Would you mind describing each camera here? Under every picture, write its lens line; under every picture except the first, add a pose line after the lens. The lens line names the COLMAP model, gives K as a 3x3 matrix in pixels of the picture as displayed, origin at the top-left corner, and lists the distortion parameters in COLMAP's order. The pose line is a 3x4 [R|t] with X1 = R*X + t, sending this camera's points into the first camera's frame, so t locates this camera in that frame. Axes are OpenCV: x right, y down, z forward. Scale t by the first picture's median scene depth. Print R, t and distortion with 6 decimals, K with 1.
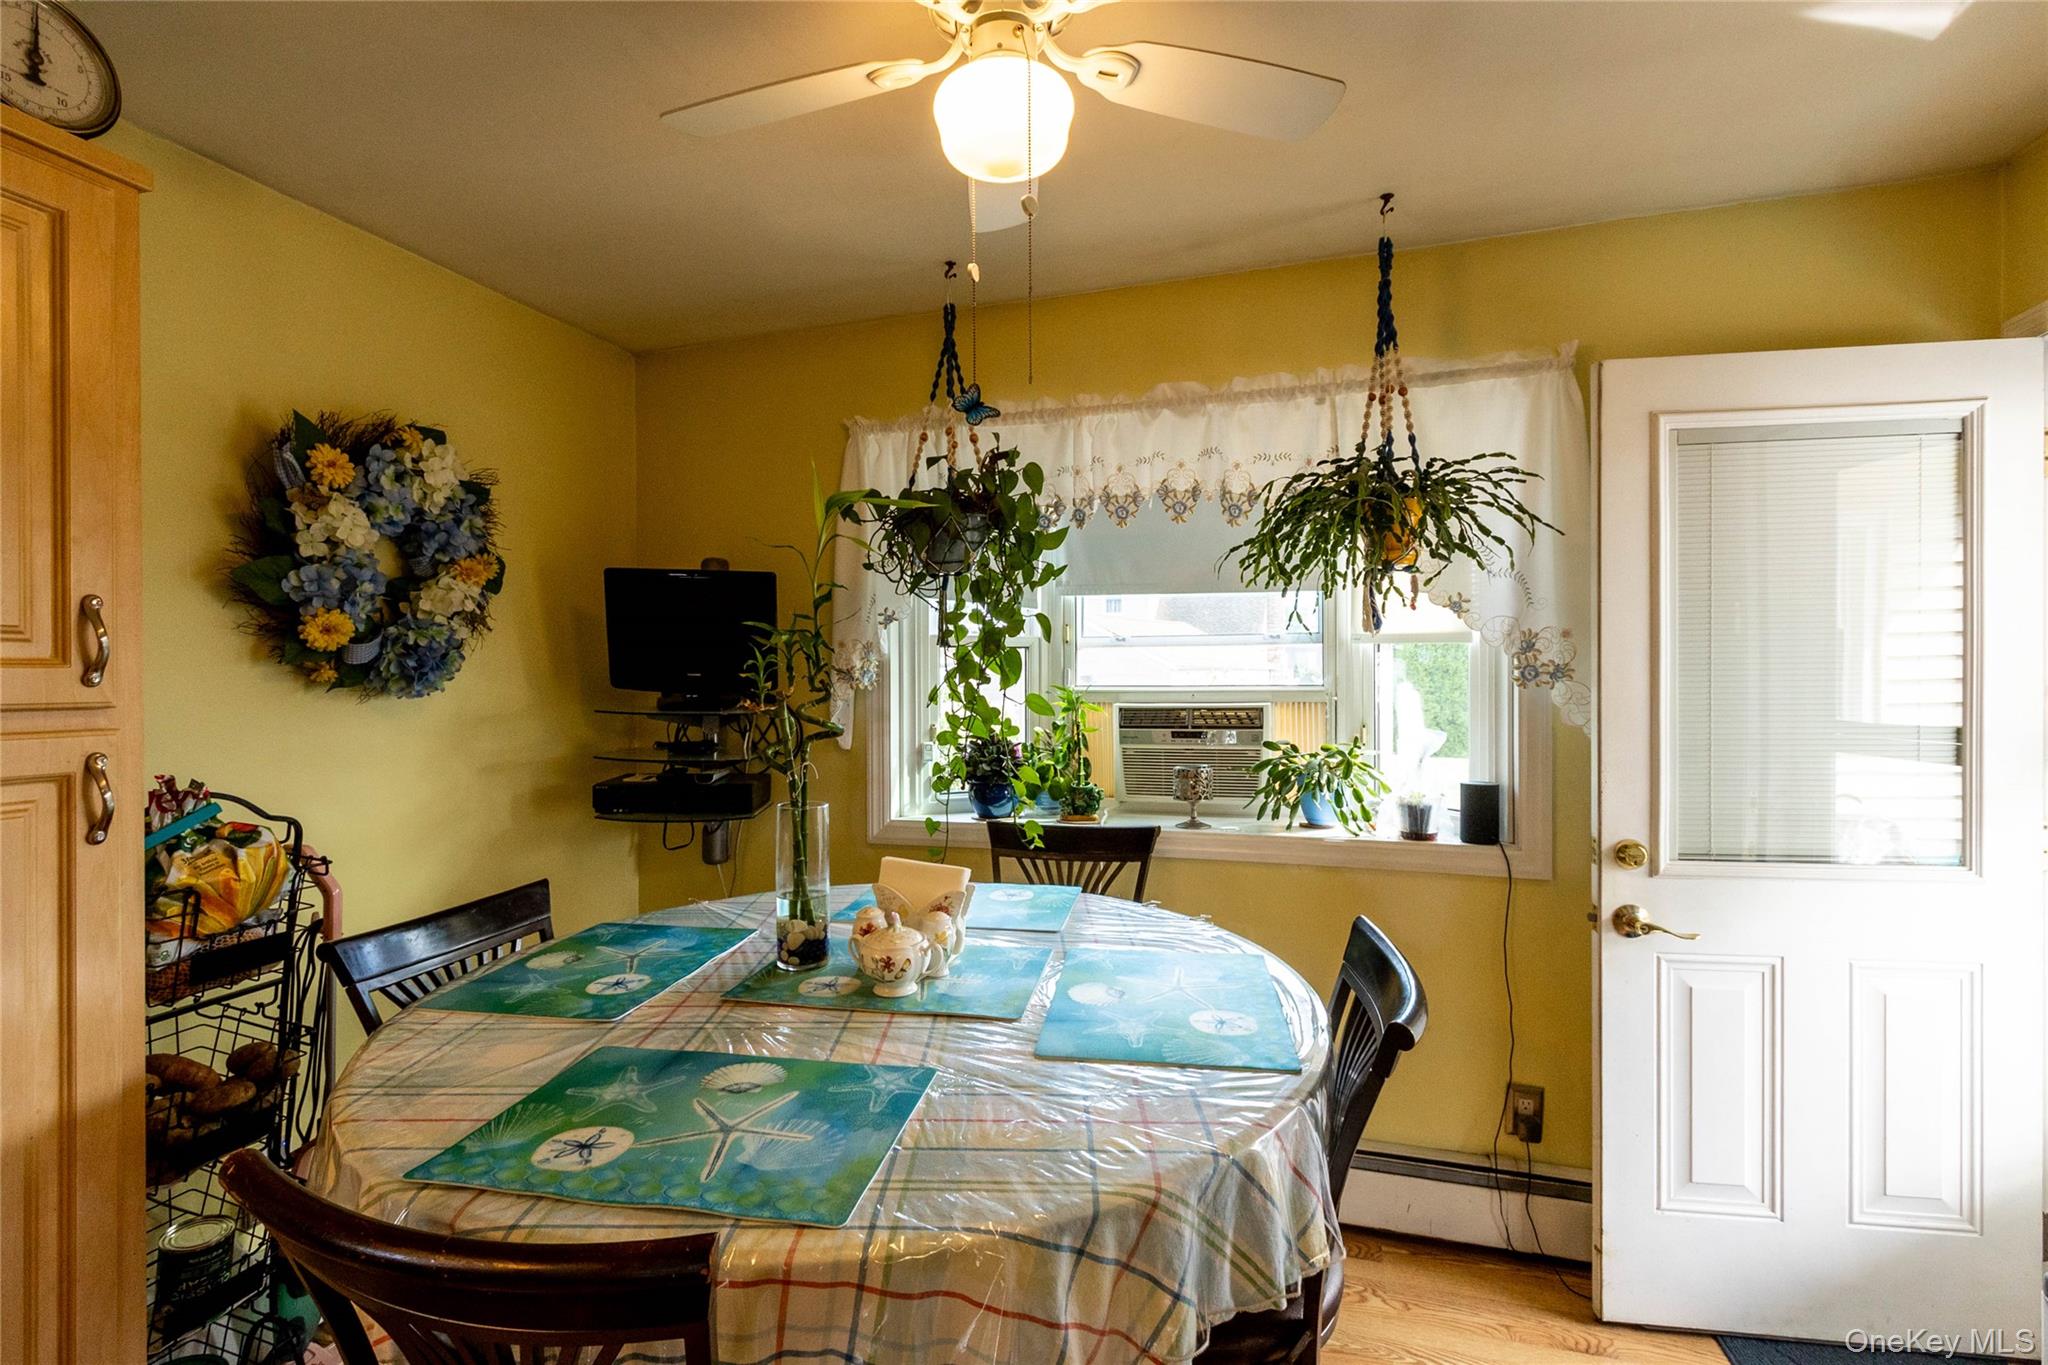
lens RADIAL K [[928.6, 0, 1019.1], [0, 928.6, 675.5], [0, 0, 1]] dist [0.007754, -0.000304]
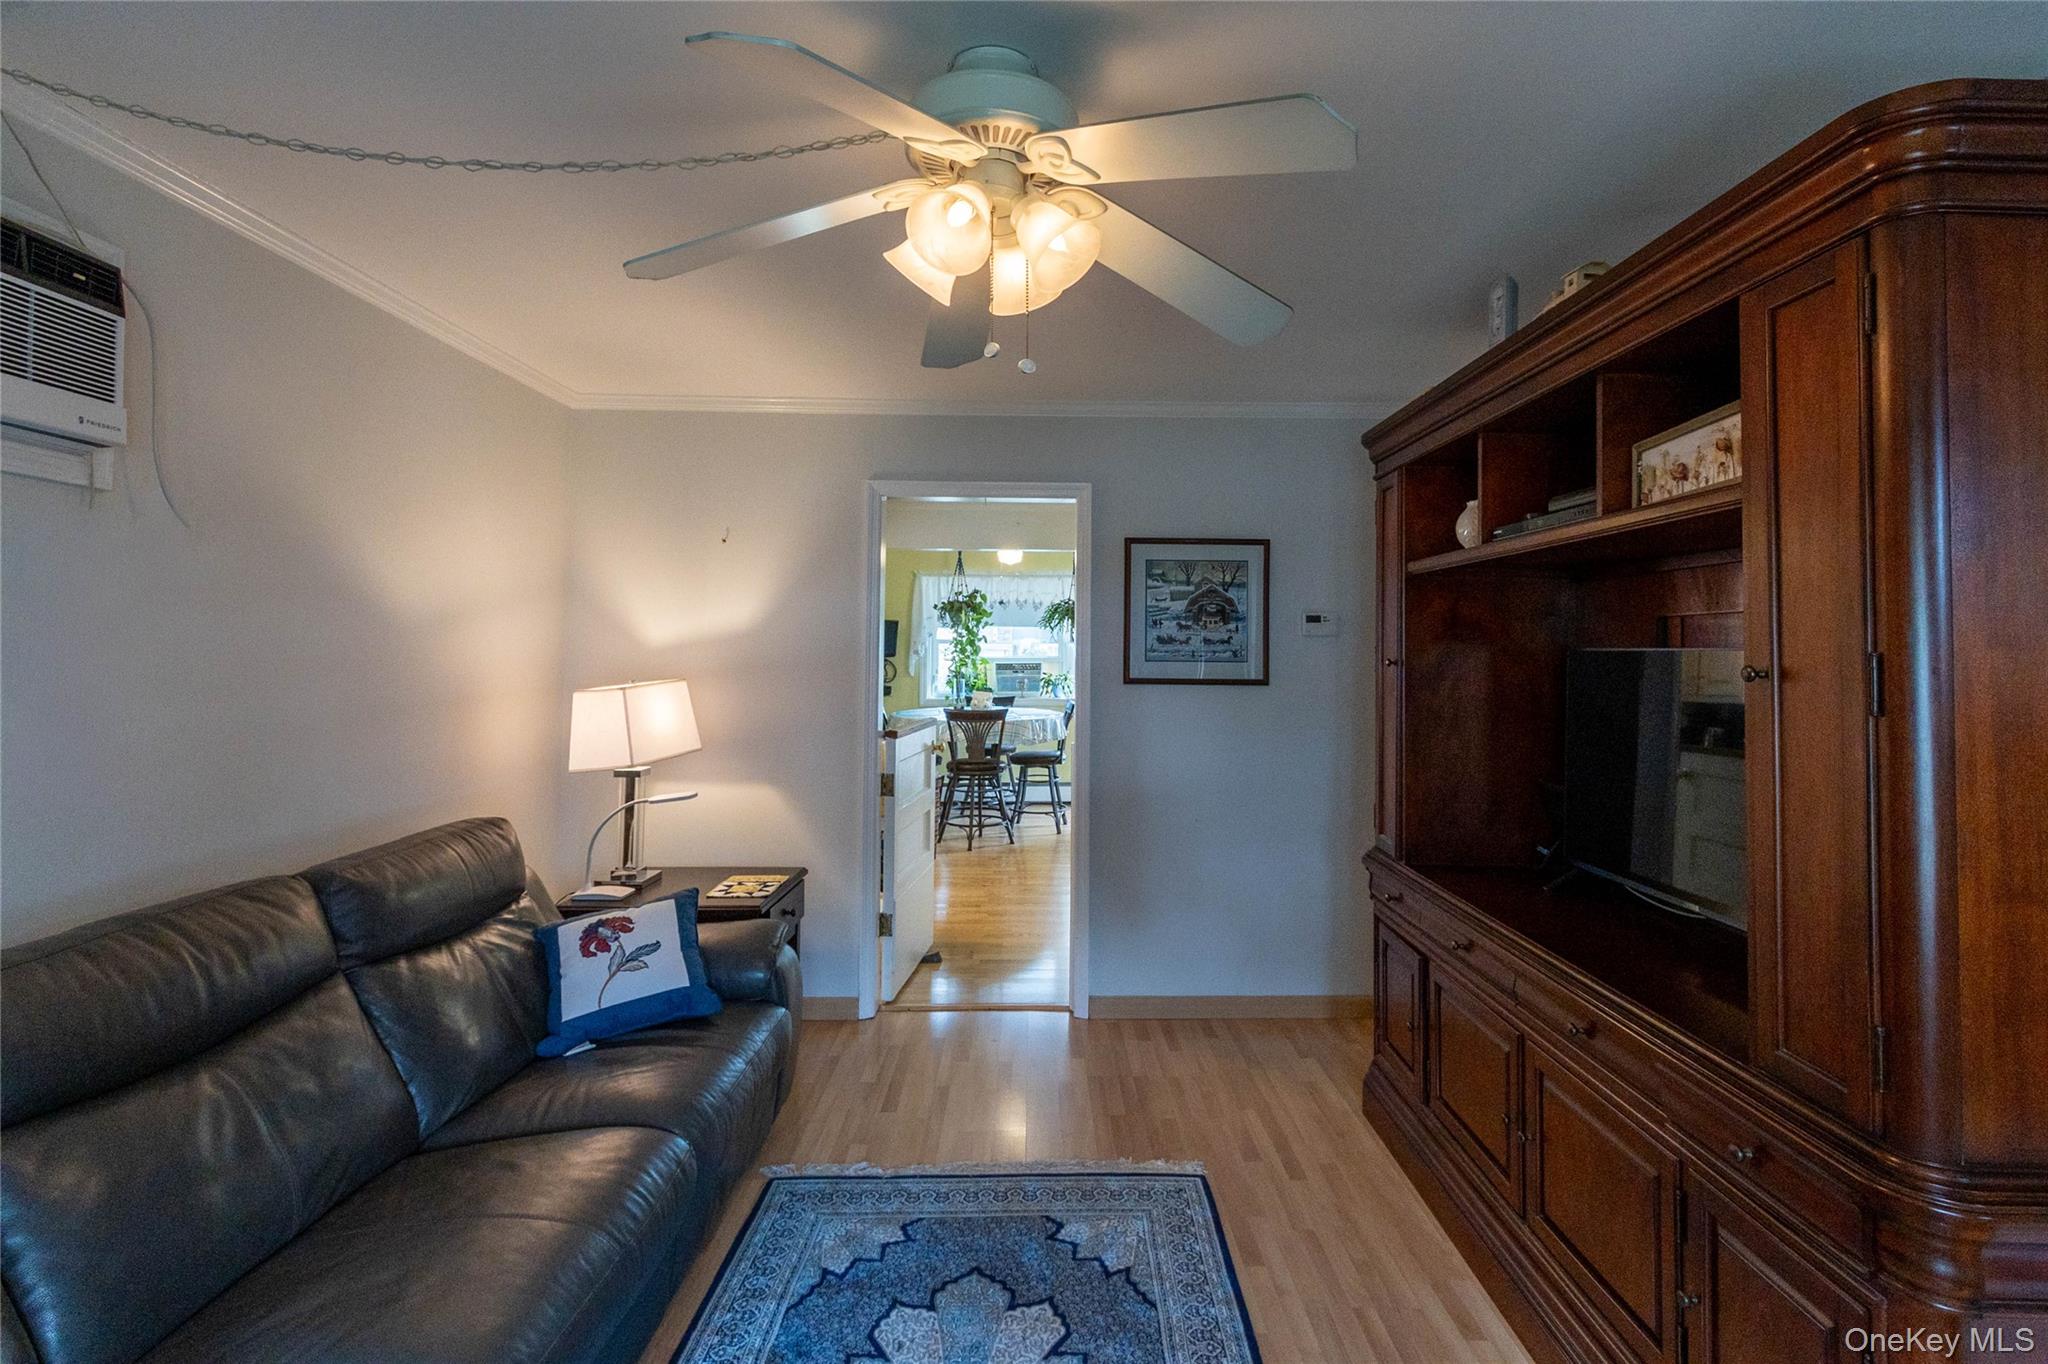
lens RADIAL K [[982.1, 0, 1059.4], [0, 982.1, 614.1], [0, 0, 1]] dist [0.001238, -0.000139]
pose [[0.941957, 0.020096, 0.335131, -1.035082], [-0.006601, 0.999123, -0.041357, 0.006060], [-0.335668, 0.036744, 0.941264, -2.817127]]
